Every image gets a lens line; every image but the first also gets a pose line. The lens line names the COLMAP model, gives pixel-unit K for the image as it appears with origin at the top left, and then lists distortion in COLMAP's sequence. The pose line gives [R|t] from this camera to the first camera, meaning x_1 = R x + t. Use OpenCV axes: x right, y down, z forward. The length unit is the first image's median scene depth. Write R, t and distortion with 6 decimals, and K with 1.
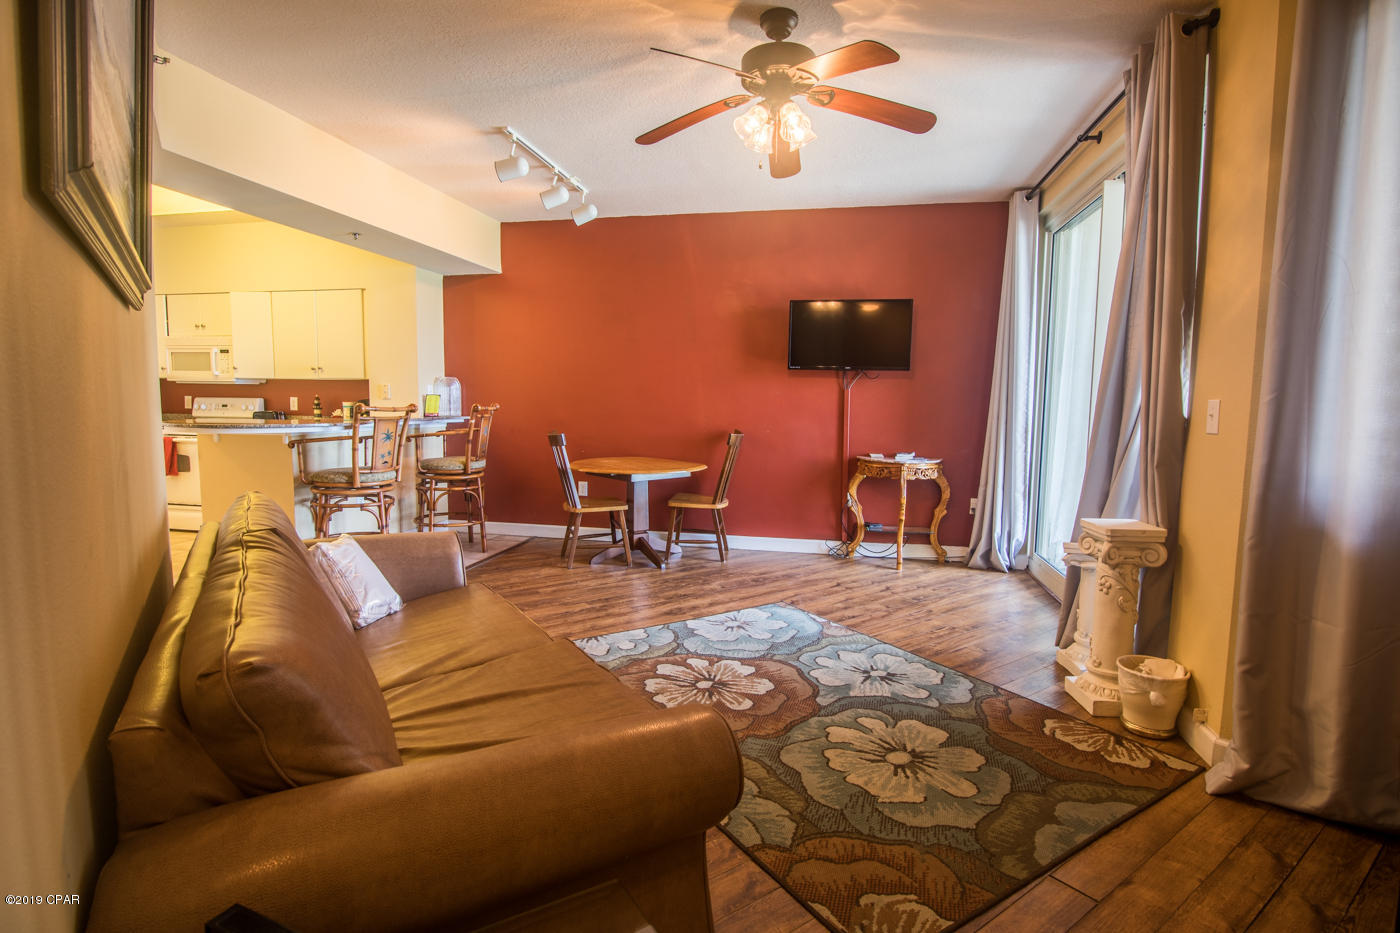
lens RADIAL K [[686.4, 0, 697.6], [0, 686.4, 462.6], [0, 0, 1]] dist [-0.020882, -0.000216]
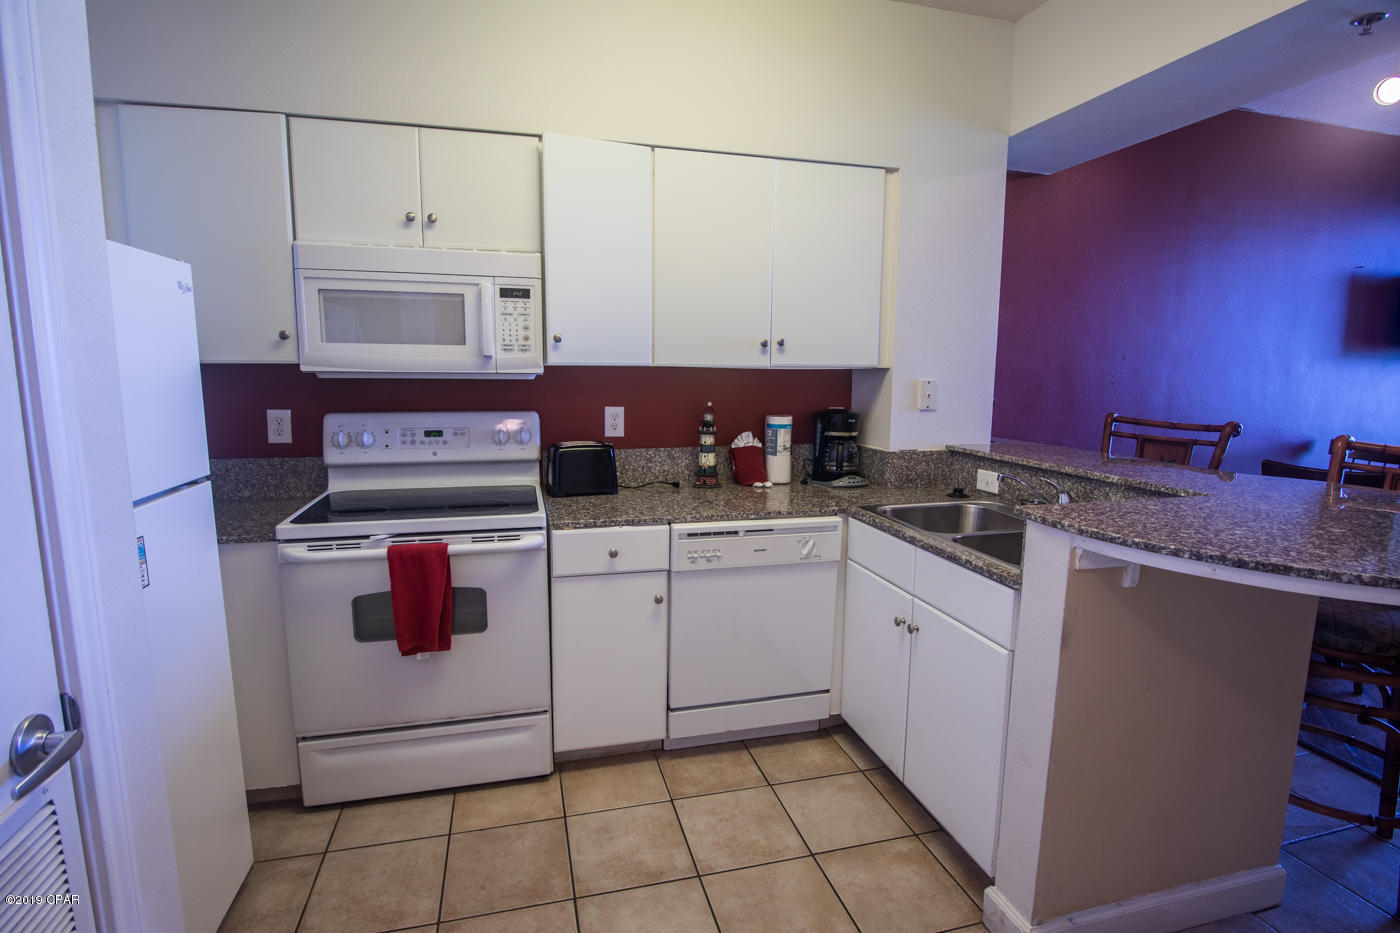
lens RADIAL K [[686.4, 0, 697.6], [0, 686.4, 462.6], [0, 0, 1]] dist [-0.020882, -0.000216]
pose [[0.892150, -0.067017, 0.446741, -1.017701], [0.042918, 0.997036, 0.063861, -0.117790], [-0.449696, -0.037801, 0.892381, 0.798835]]
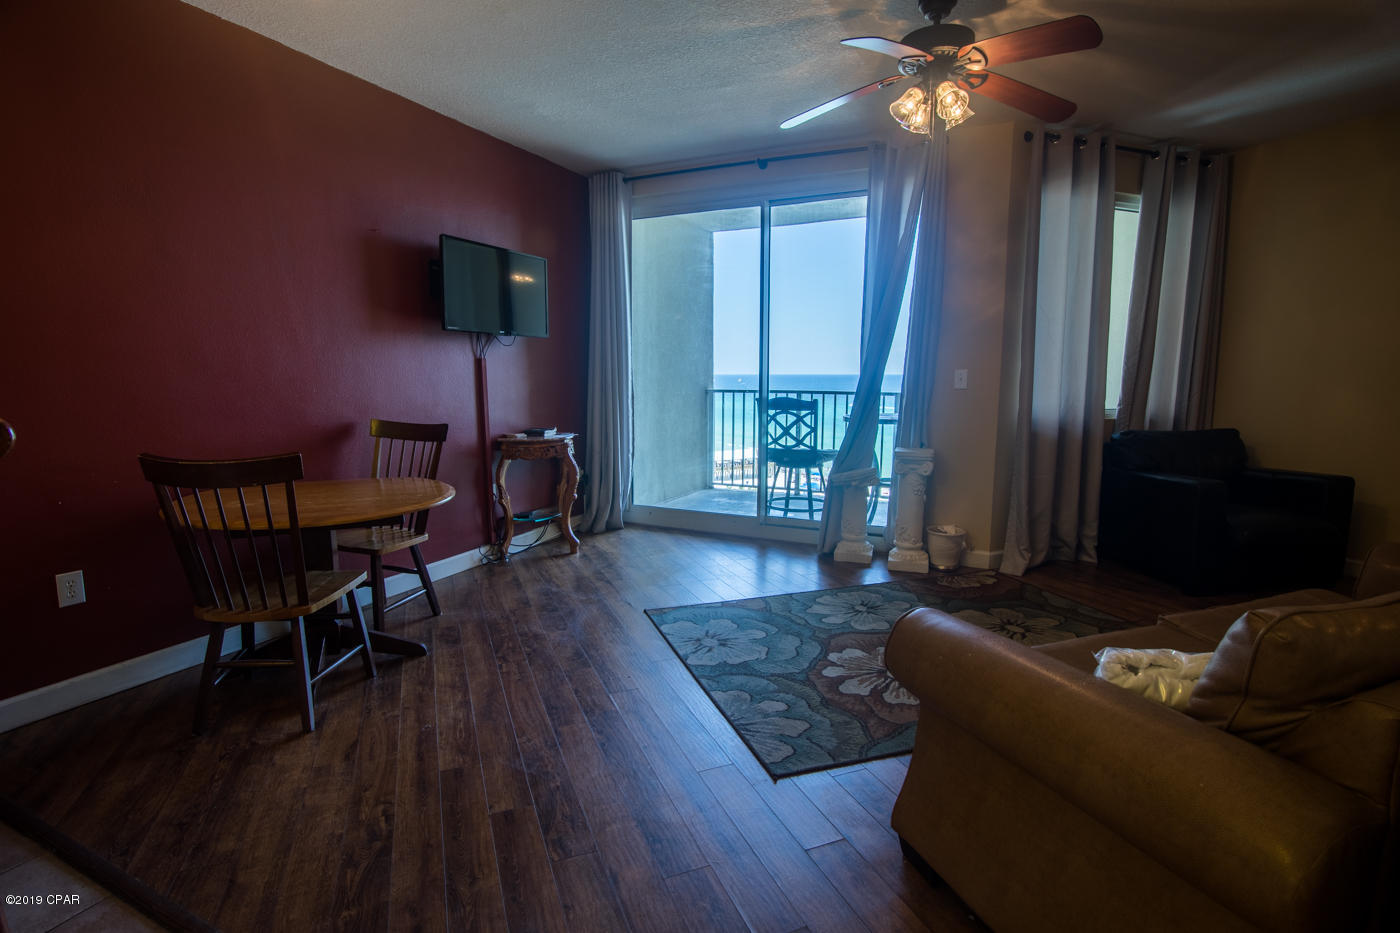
lens RADIAL K [[680.1, 0, 701.8], [0, 680.1, 470.6], [0, 0, 1]] dist [-0.020718, -0.000051]
pose [[0.229460, -0.150412, 0.961626, -0.588999], [0.090516, 0.987003, 0.132782, -0.067510], [-0.969100, 0.056574, 0.240093, 0.657016]]
